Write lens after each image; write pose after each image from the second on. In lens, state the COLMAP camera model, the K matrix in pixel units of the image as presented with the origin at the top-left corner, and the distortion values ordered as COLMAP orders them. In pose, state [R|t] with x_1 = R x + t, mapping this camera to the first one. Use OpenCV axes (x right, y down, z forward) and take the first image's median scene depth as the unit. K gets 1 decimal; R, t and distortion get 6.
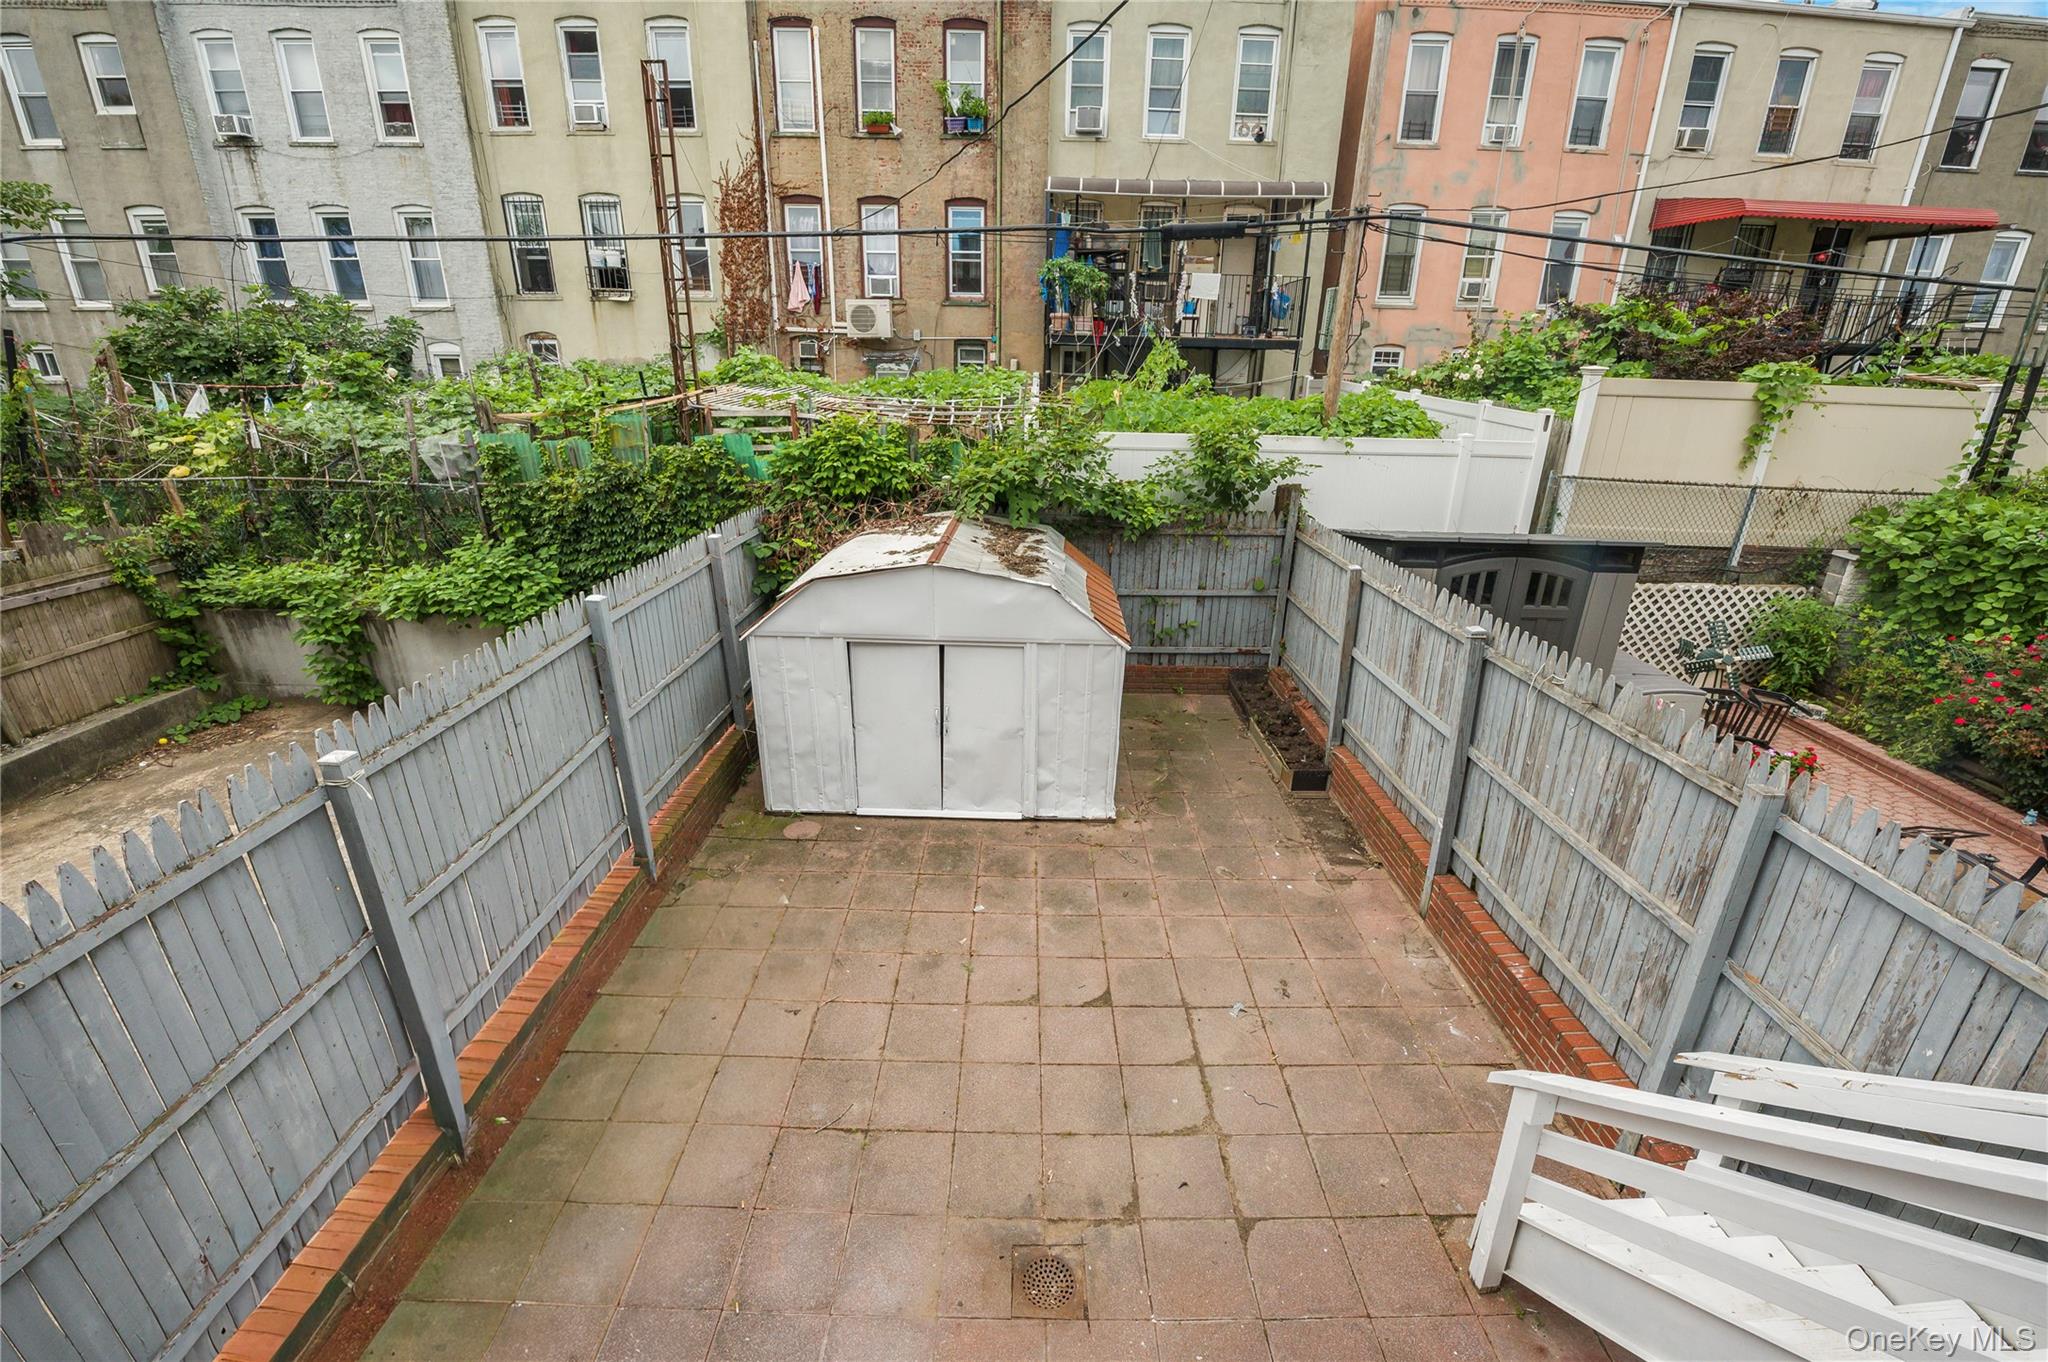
lens RADIAL K [[821.1, 0, 1031.9], [0, 821.1, 548.2], [0, 0, 1]] dist [-0.022854, 0.001713]
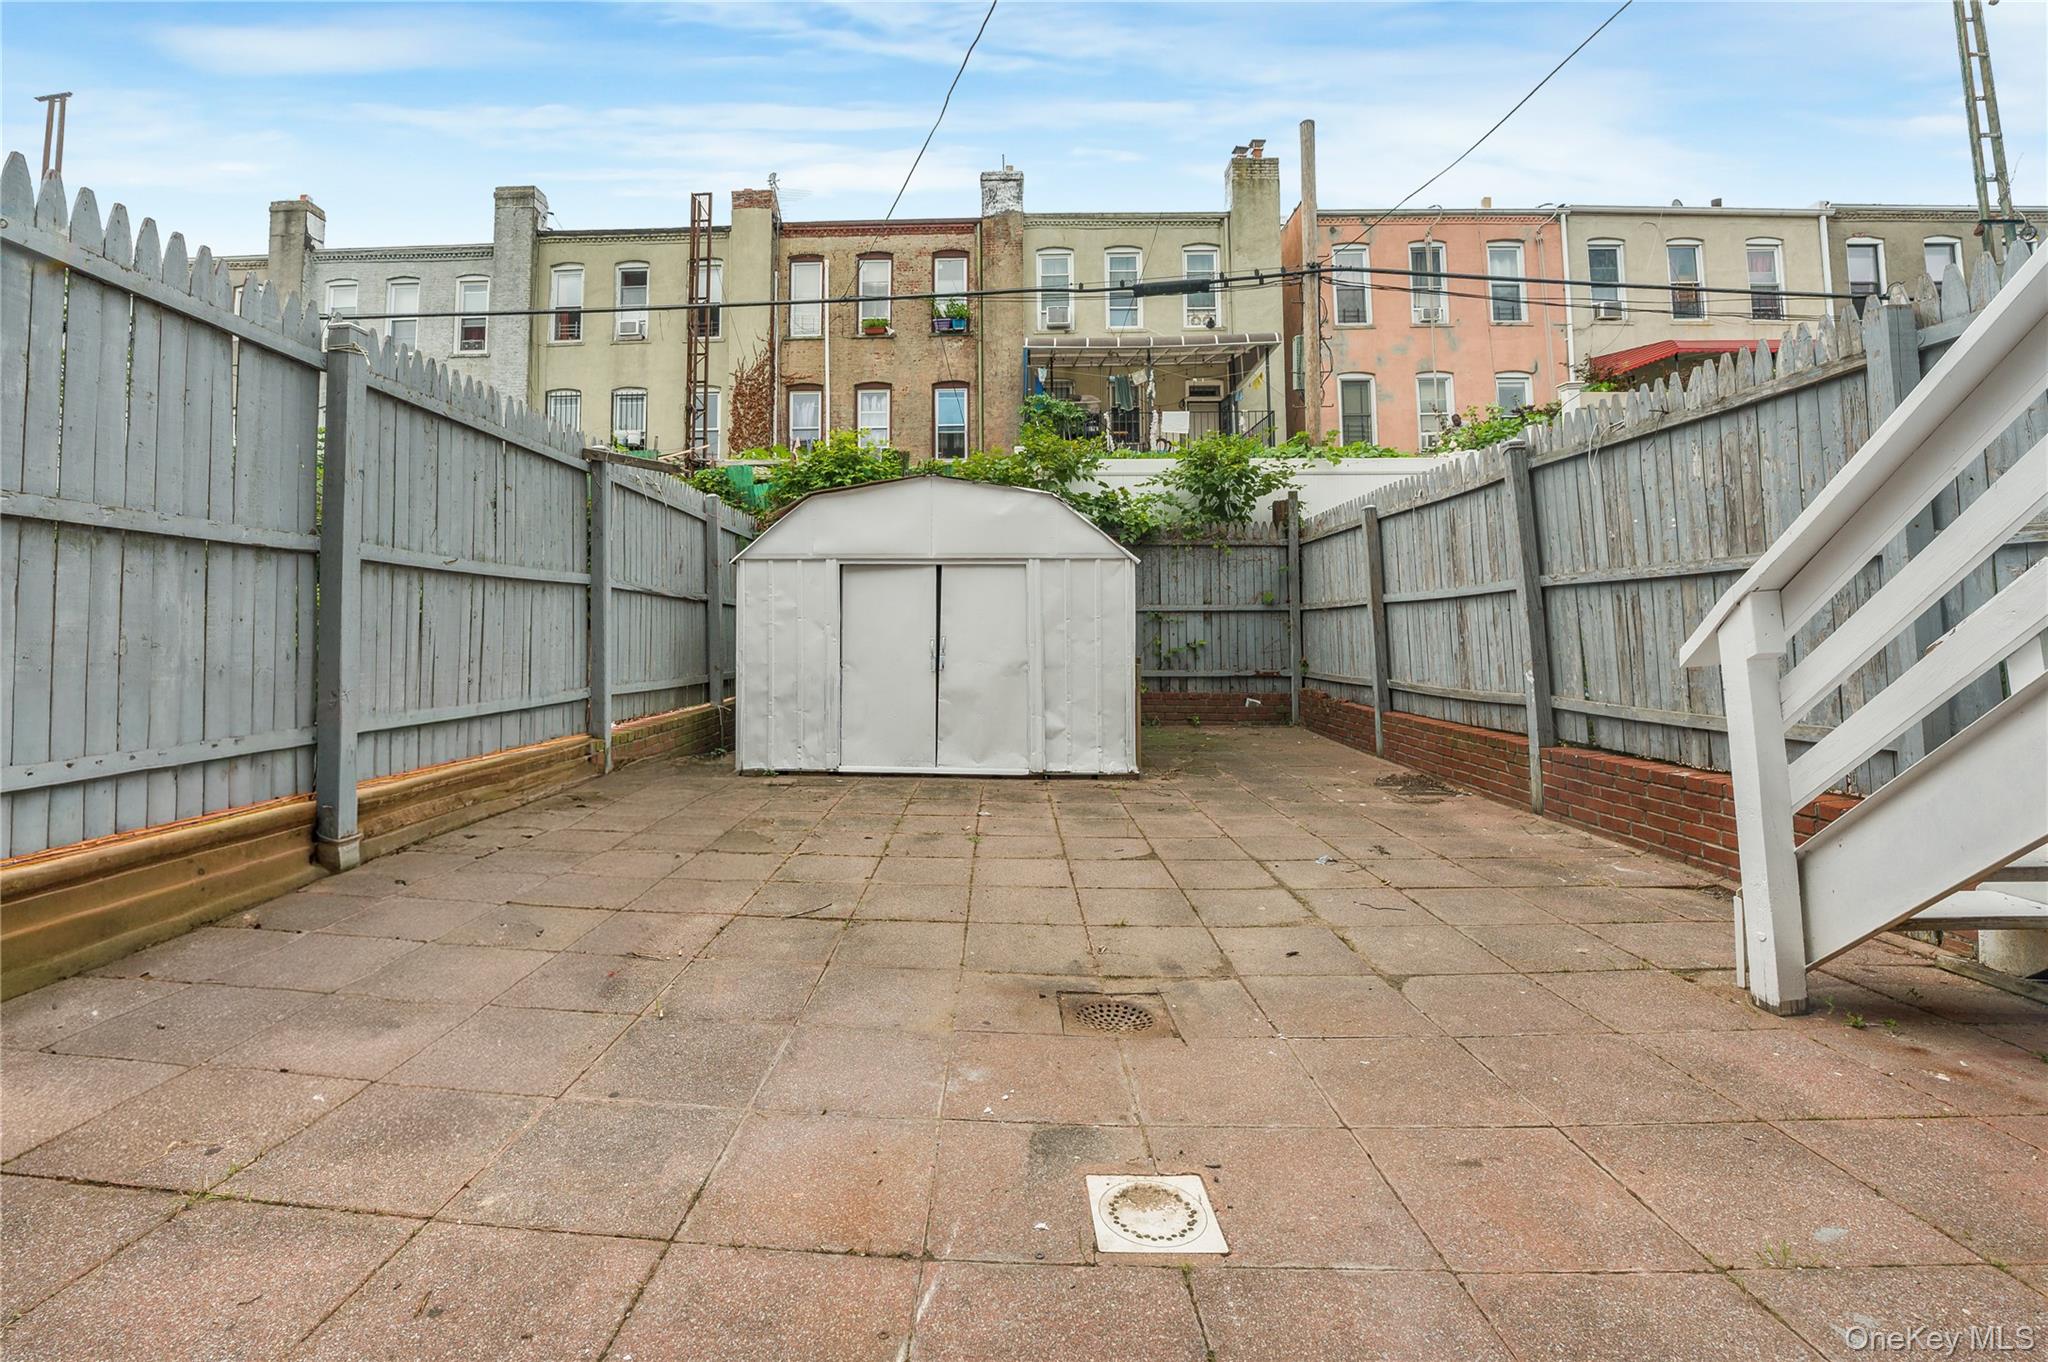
lens RADIAL K [[821.1, 0, 956.9], [0, 821.1, 593.1], [0, 0, 1]] dist [-0.022854, 0.001713]
pose [[0.998396, -0.023127, -0.051683, -0.032088], [0.002000, 0.926613, -0.376011, 0.395119], [0.056586, 0.375304, 0.925173, 0.106705]]
